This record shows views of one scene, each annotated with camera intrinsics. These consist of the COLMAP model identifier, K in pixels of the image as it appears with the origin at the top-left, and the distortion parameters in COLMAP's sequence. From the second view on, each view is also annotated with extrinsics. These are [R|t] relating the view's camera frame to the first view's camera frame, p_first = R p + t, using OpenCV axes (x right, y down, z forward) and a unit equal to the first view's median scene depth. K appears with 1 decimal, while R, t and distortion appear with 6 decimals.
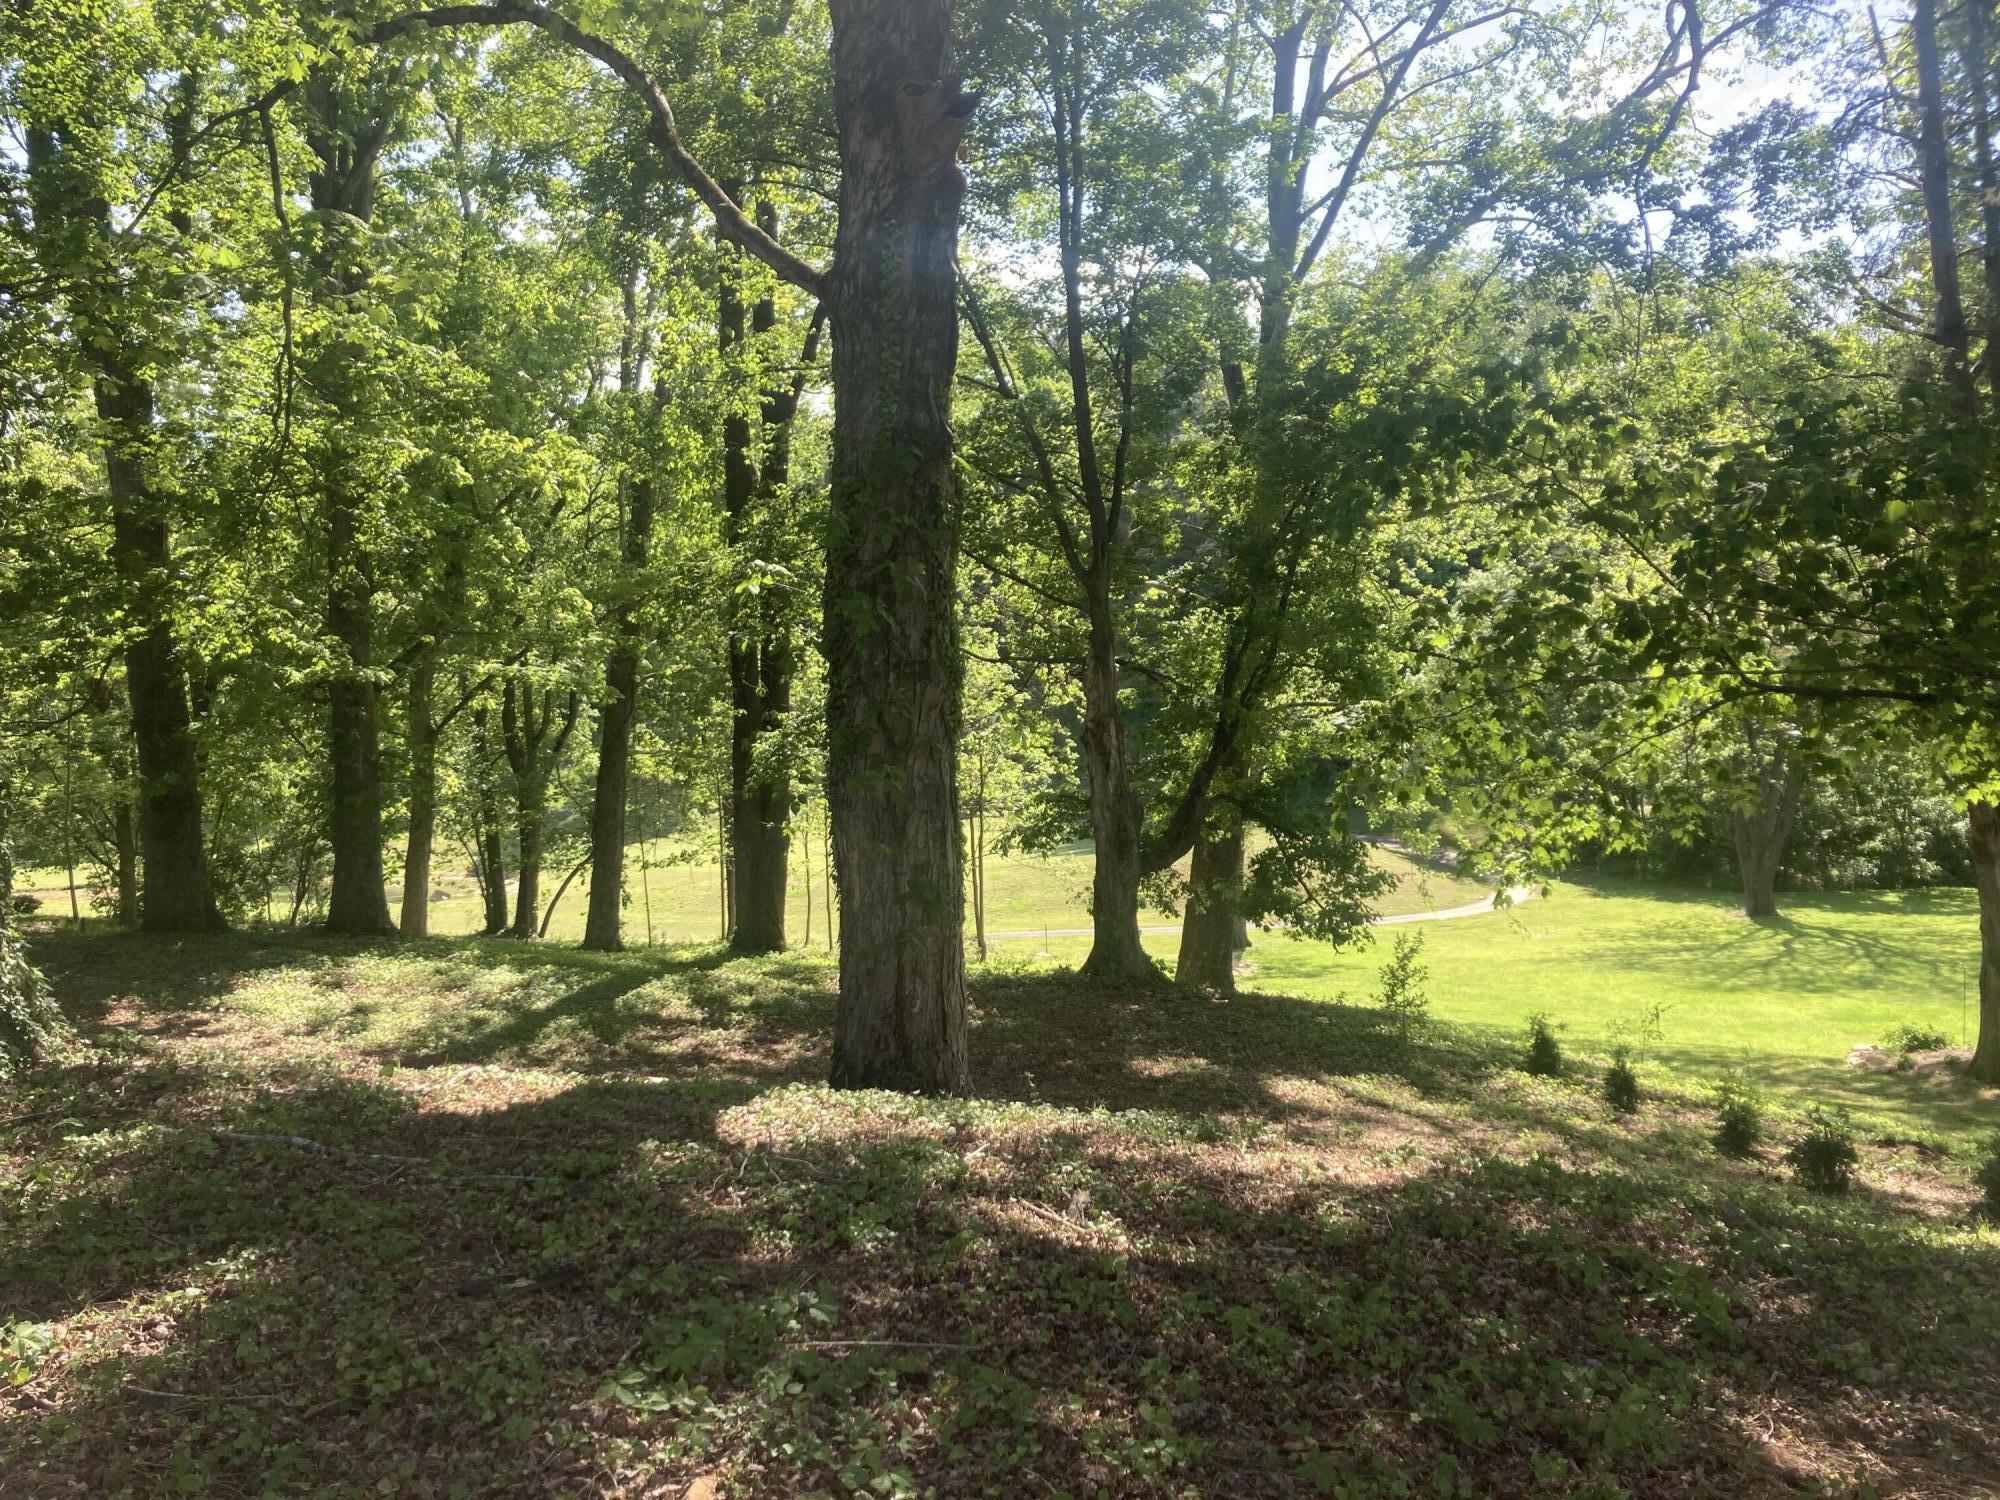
lens RADIAL K [[1622.0, 0, 995.2], [0, 1622.0, 756.3], [0, 0, 1]] dist [-0.000024, -0.065065]
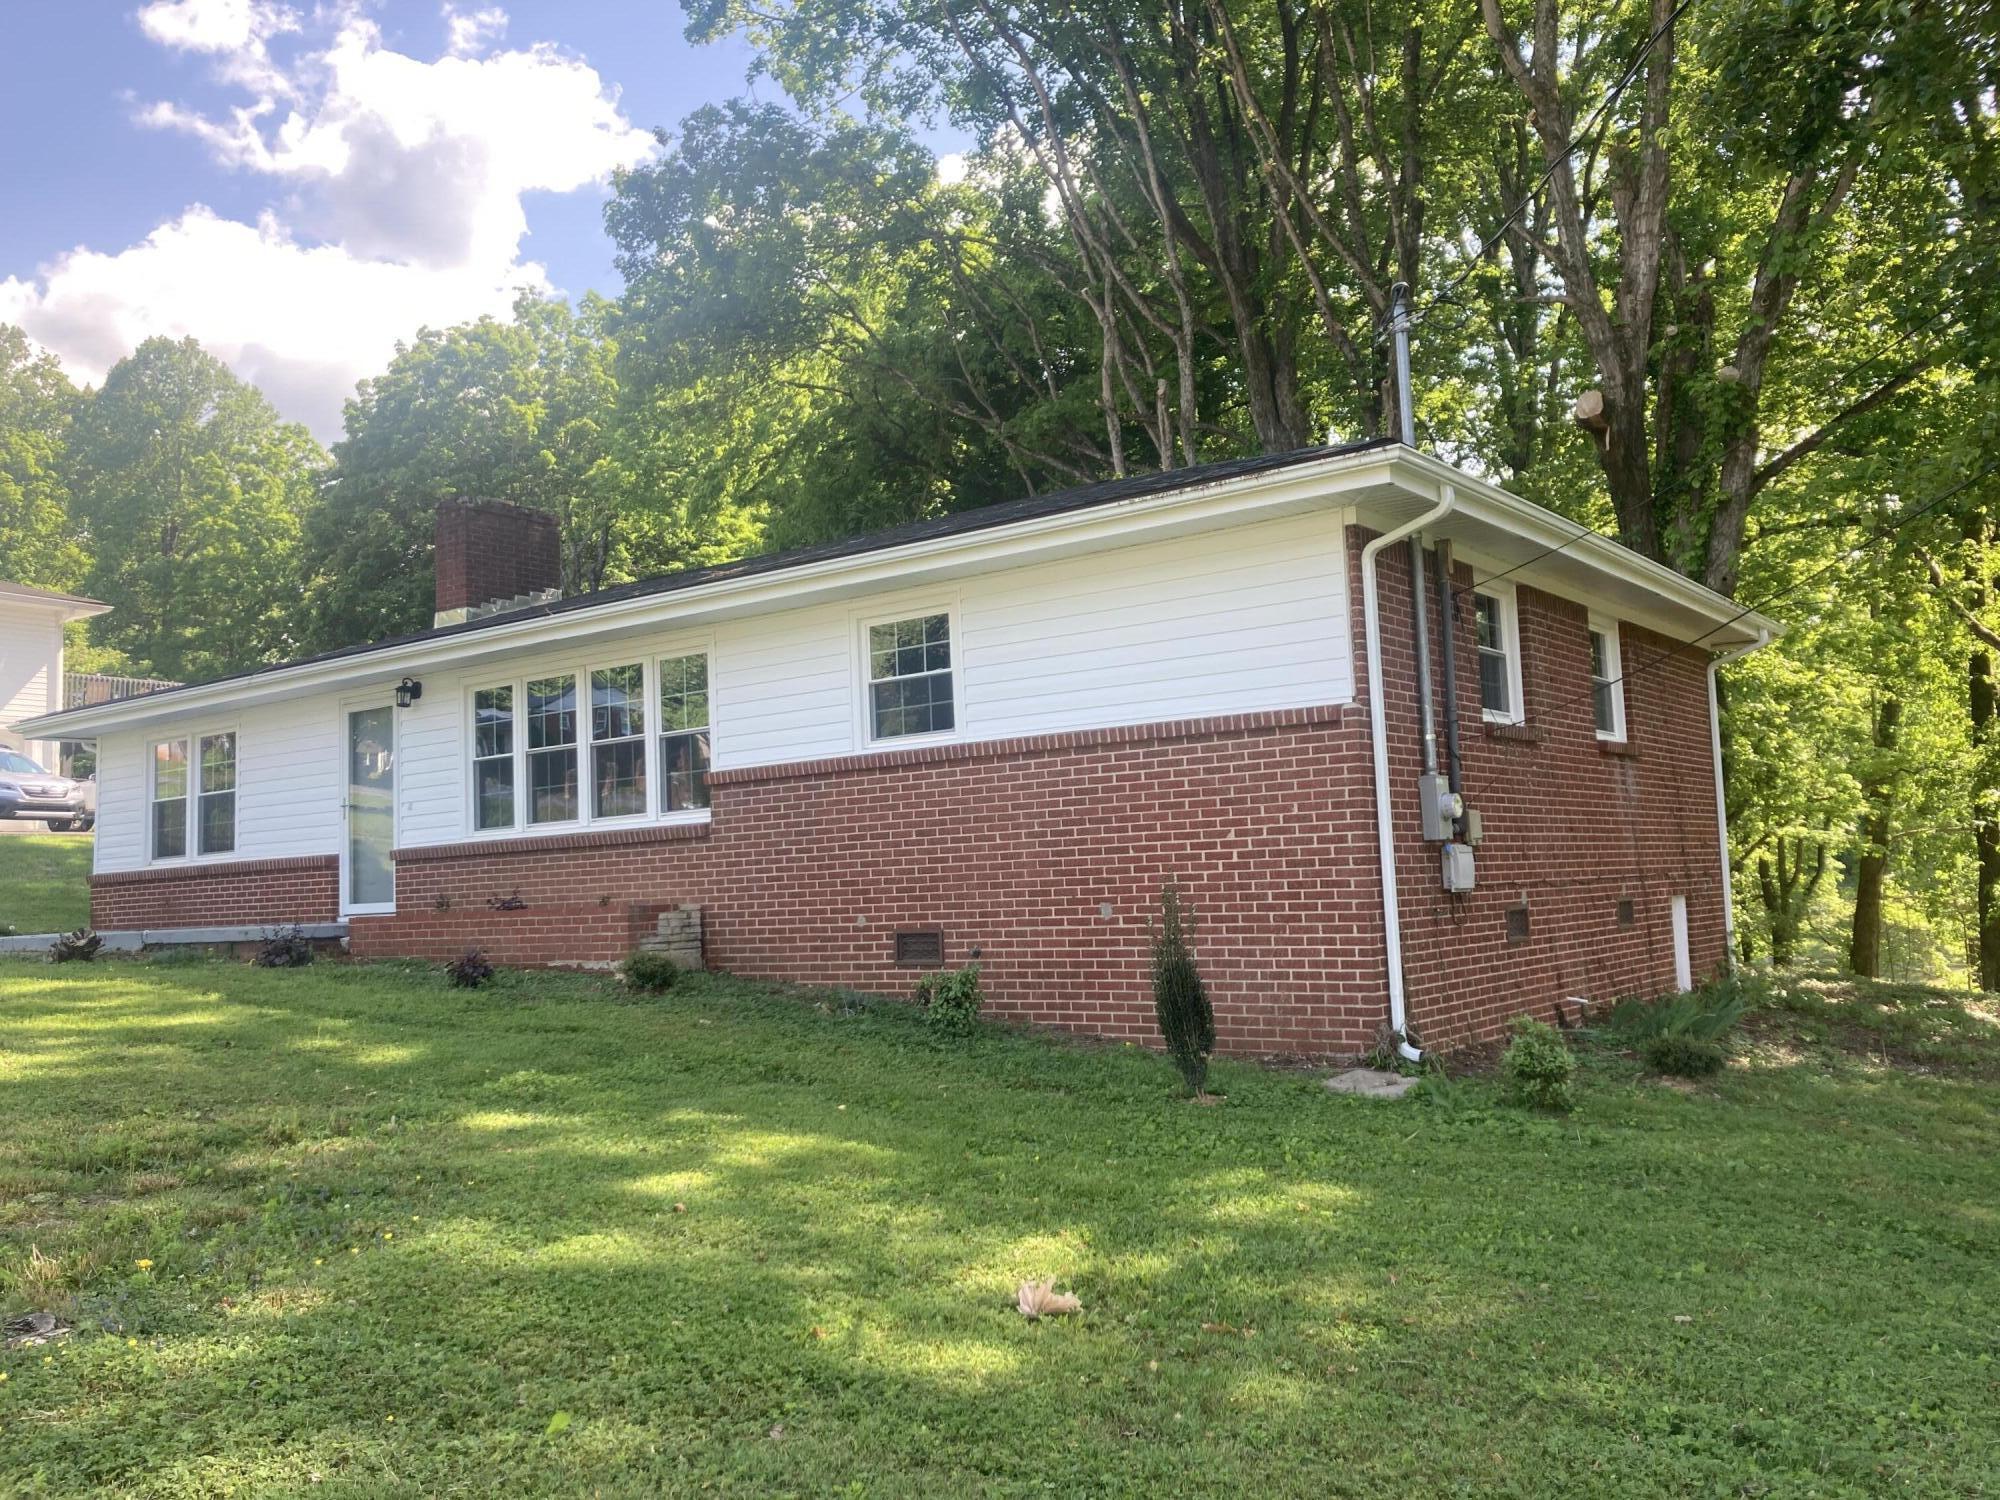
lens RADIAL K [[1654.5, 0, 1000.3], [0, 1654.5, 753.9], [0, 0, 1]] dist [0.012133, 0.003148]
pose [[0.771824, -0.017460, -0.635597, 0.092730], [-0.043839, 0.995783, -0.080590, 0.028572], [0.634324, 0.090065, 0.767803, -0.590563]]
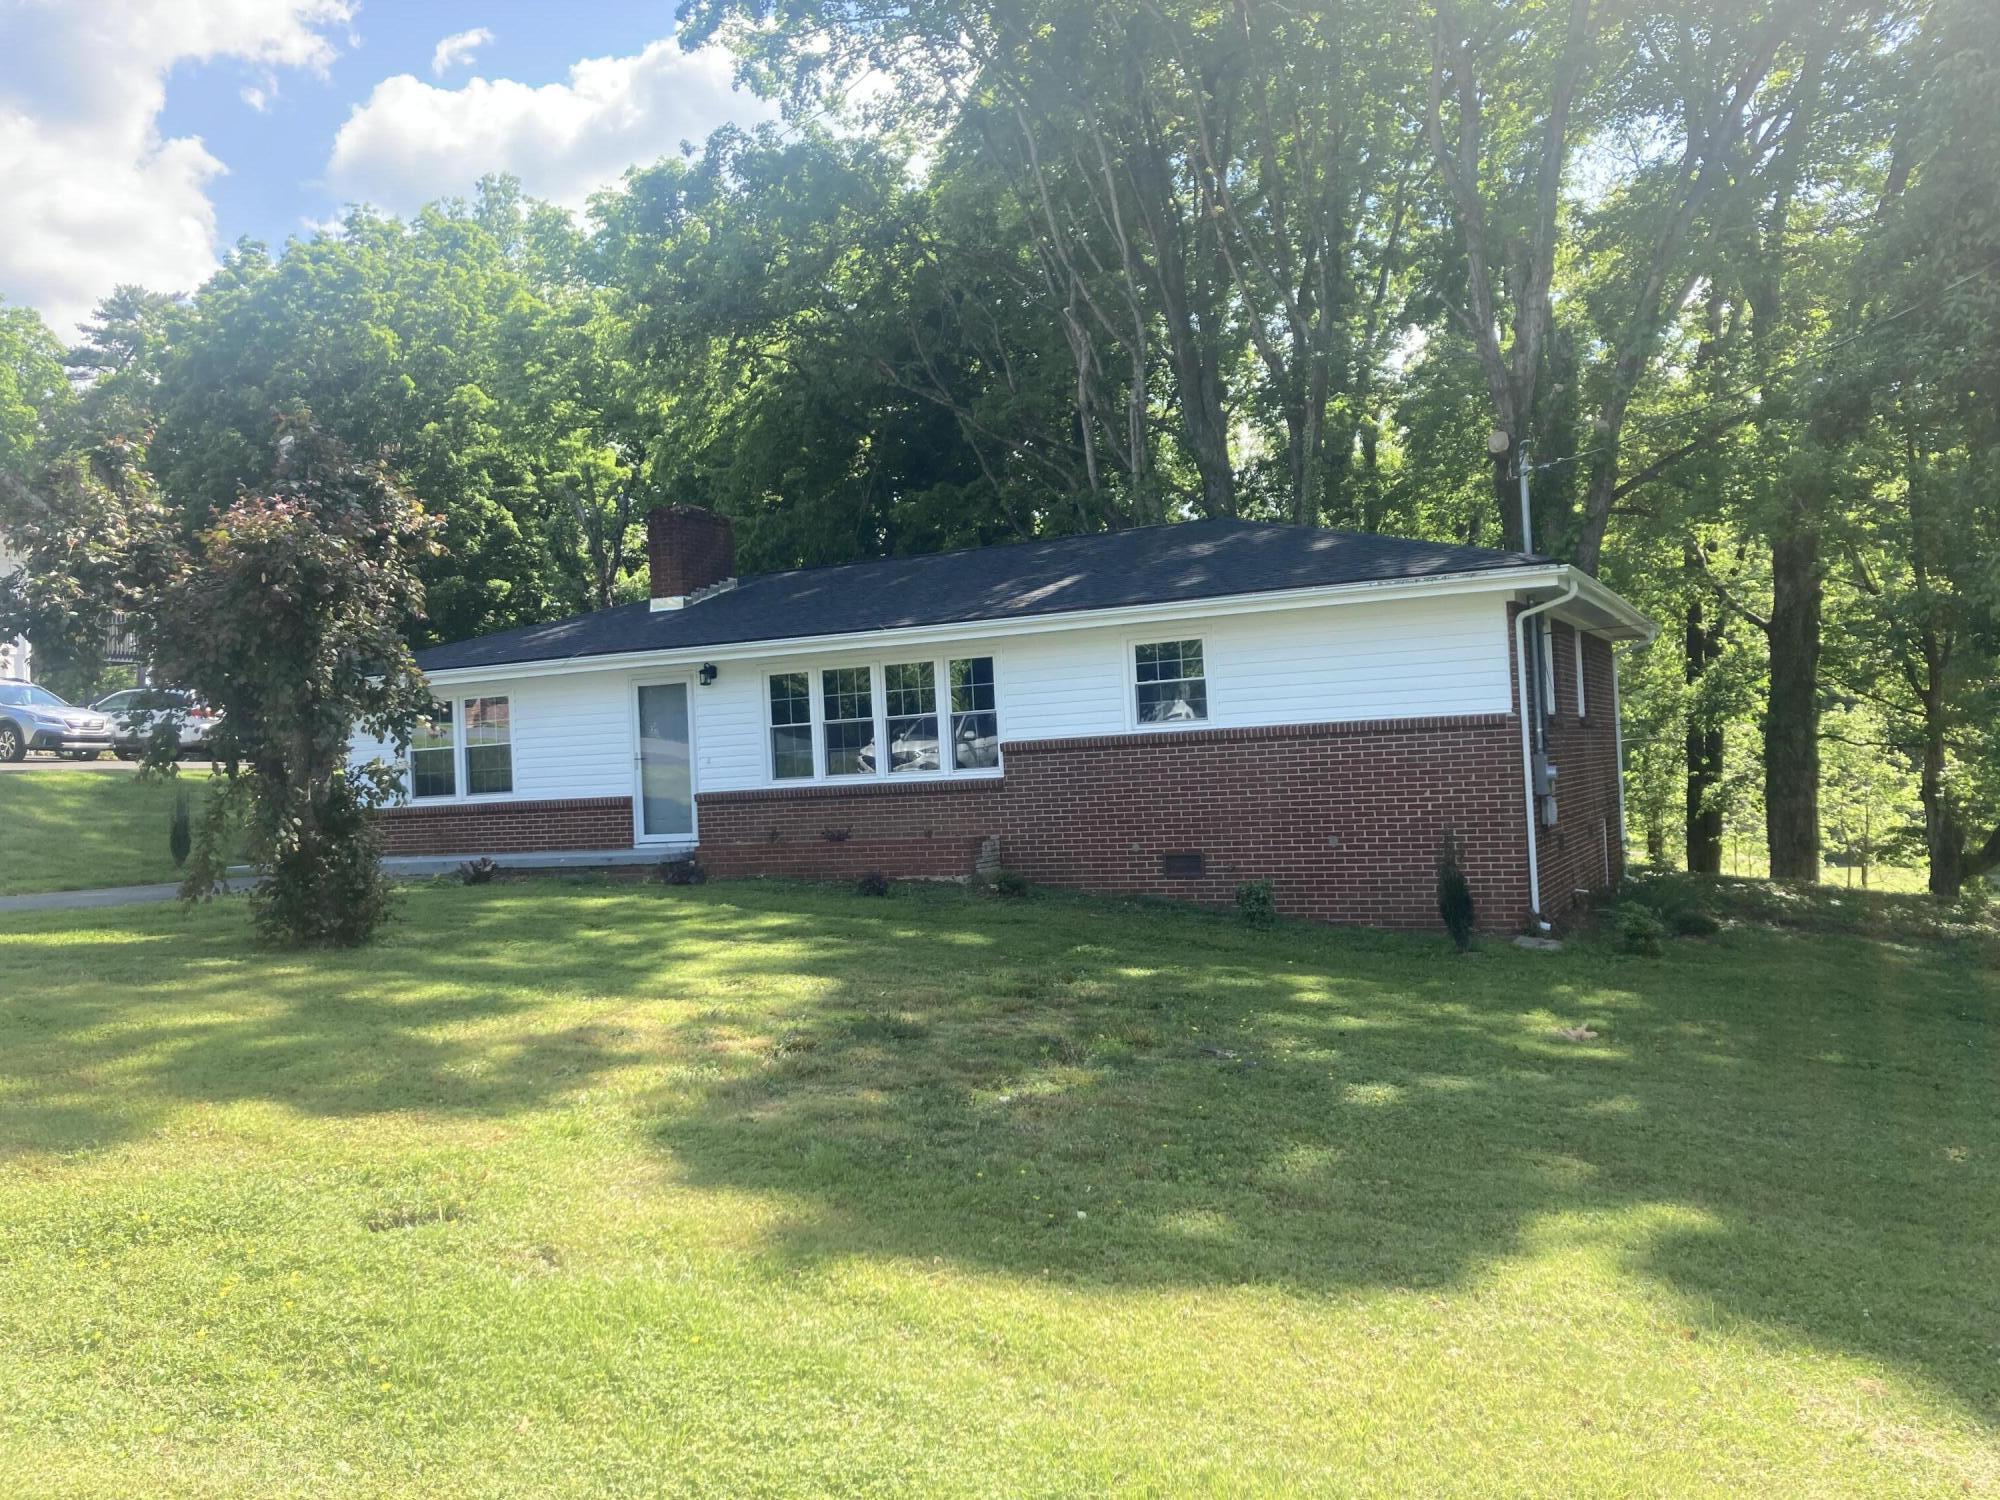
lens RADIAL K [[1644.3, 0, 999.2], [0, 1644.3, 757.5], [0, 0, 1]] dist [0.001922, 0.005377]
pose [[0.870358, 0.019051, -0.492050, 0.056714], [-0.035039, 0.999114, -0.023294, 0.021677], [0.491171, 0.037515, 0.870255, -0.825029]]
